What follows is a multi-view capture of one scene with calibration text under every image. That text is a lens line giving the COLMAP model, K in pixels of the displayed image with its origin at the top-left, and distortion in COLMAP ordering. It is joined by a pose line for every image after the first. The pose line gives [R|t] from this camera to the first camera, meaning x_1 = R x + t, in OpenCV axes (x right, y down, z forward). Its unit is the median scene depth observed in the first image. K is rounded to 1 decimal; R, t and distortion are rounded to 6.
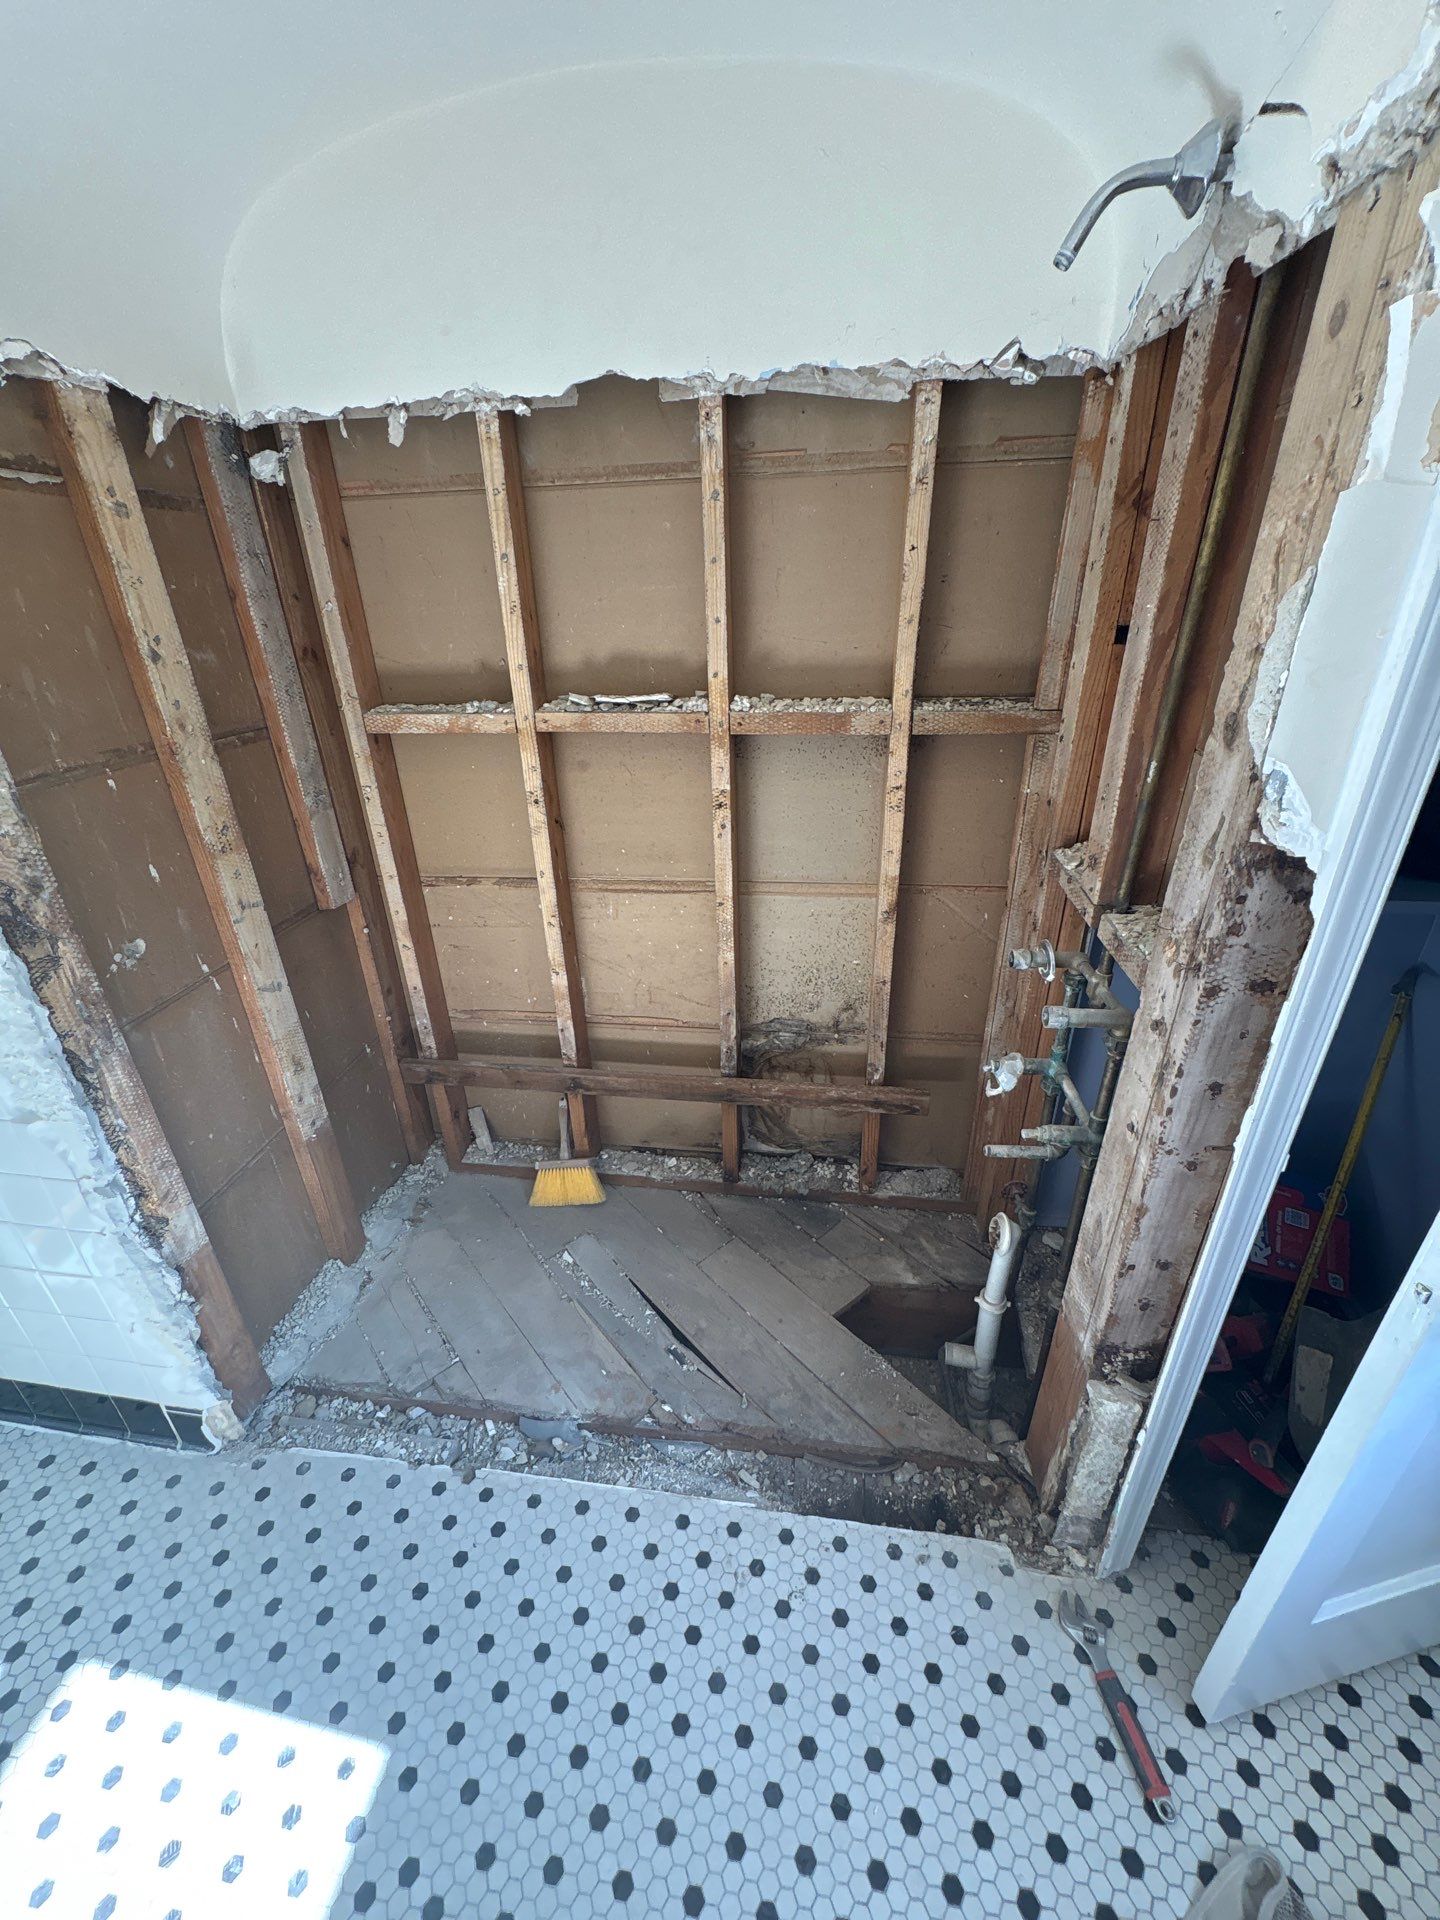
lens RADIAL K [[765.5, 0, 718.7], [0, 765.5, 963.5], [0, 0, 1]] dist [0.000635, 0.000477]
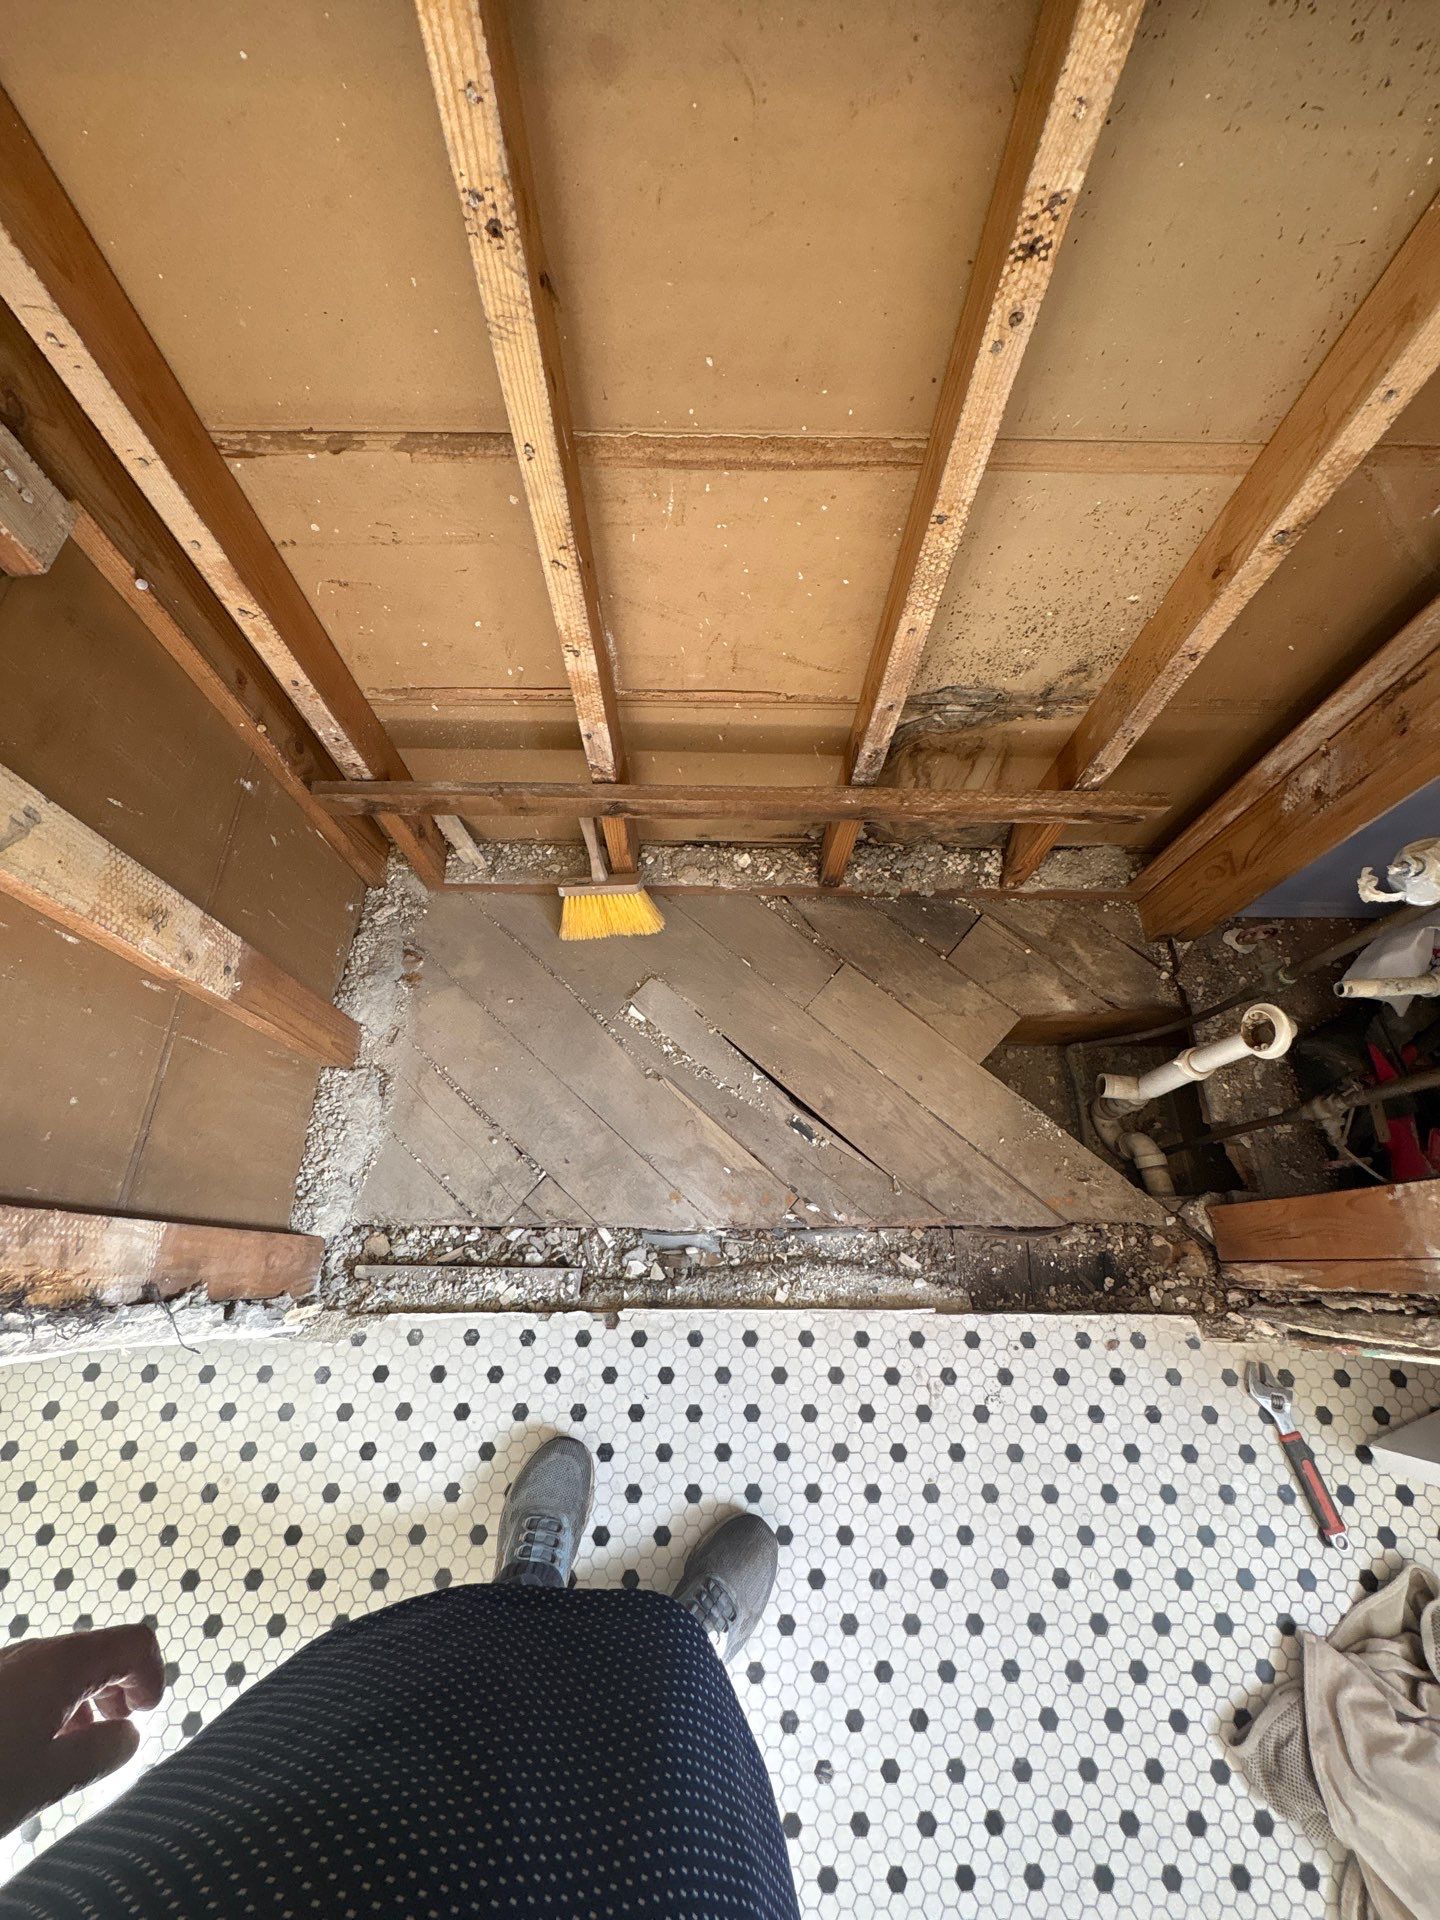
lens RADIAL K [[765.5, 0, 718.7], [0, 765.5, 963.5], [0, 0, 1]] dist [0.000635, 0.000477]
pose [[0.989808, -0.109917, 0.090542, -0.207502], [0.022119, 0.746749, 0.664738, -0.192936], [-0.140679, -0.655961, 0.741569, 0.518496]]
